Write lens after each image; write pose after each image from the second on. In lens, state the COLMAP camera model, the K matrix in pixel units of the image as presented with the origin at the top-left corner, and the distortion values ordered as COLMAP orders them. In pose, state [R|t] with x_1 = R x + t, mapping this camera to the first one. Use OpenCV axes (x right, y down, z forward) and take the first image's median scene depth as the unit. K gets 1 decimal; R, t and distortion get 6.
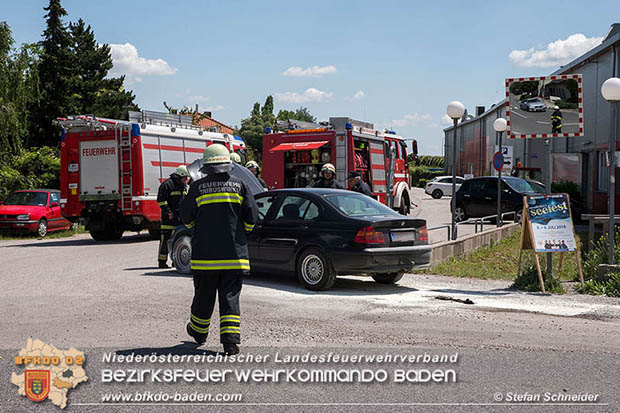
lens RADIAL K [[1235.0, 0, 308.8], [0, 1235.0, 172.9], [0, 0, 1]] dist [0.239735, 0.007204]
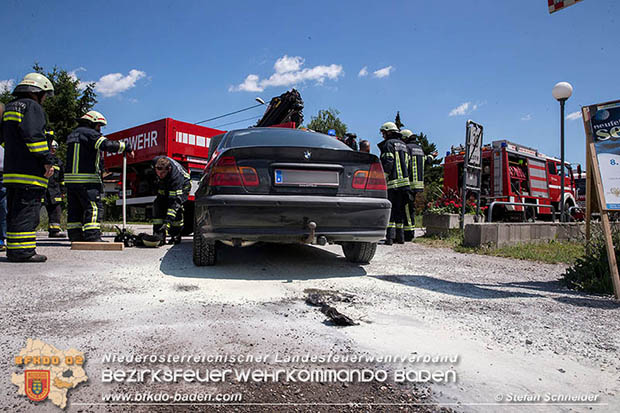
lens RADIAL K [[427.3, 0, 310.0], [0, 427.3, 206.5], [0, 0, 1]] dist [-0.055689, 0.005134]
pose [[0.832199, -0.009737, -0.554392, 0.109774], [-0.005026, 0.999672, -0.025103, 0.041304], [0.554454, 0.023677, 0.831877, 0.500431]]
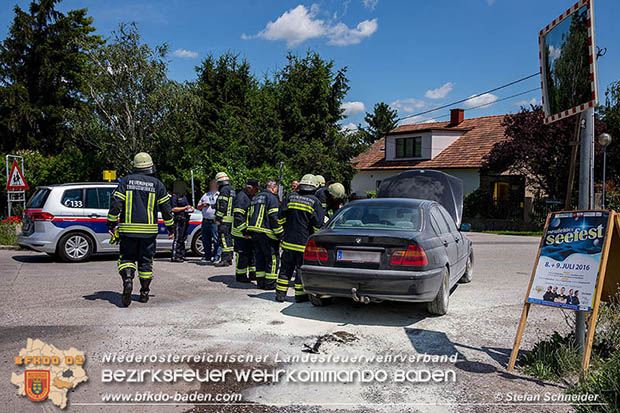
lens RADIAL K [[639.0, 0, 310.0], [0, 639.0, 206.5], [0, 0, 1]] dist [0.050699, 0.004502]
pose [[0.370758, 0.020164, -0.928511, 0.272837], [-0.007416, 0.999797, 0.018751, 0.006404], [0.928700, -0.000066, 0.370832, 0.483947]]
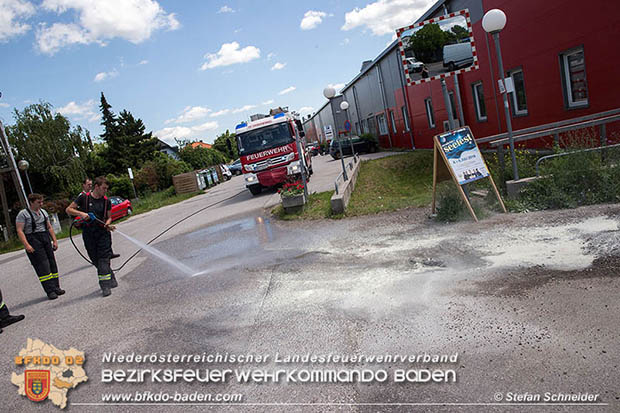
lens RADIAL K [[427.3, 0, 310.0], [0, 427.3, 206.5], [0, 0, 1]] dist [-0.055689, 0.005134]
pose [[0.966289, -0.233046, 0.109431, 0.009225], [0.216410, 0.965456, 0.145125, 0.000458], [-0.139472, -0.116550, 0.983343, 0.408425]]
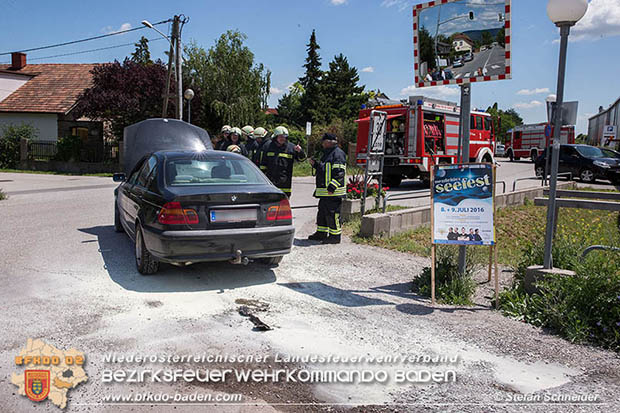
lens RADIAL K [[551.4, 0, 297.0], [0, 551.4, 199.2], [0, 0, 1]] dist [-0.068501, 0.162965]
pose [[0.915389, 0.052931, -0.399077, 0.146405], [-0.011574, 0.994369, 0.105341, 0.003287], [0.402405, -0.091809, 0.910846, 0.422362]]
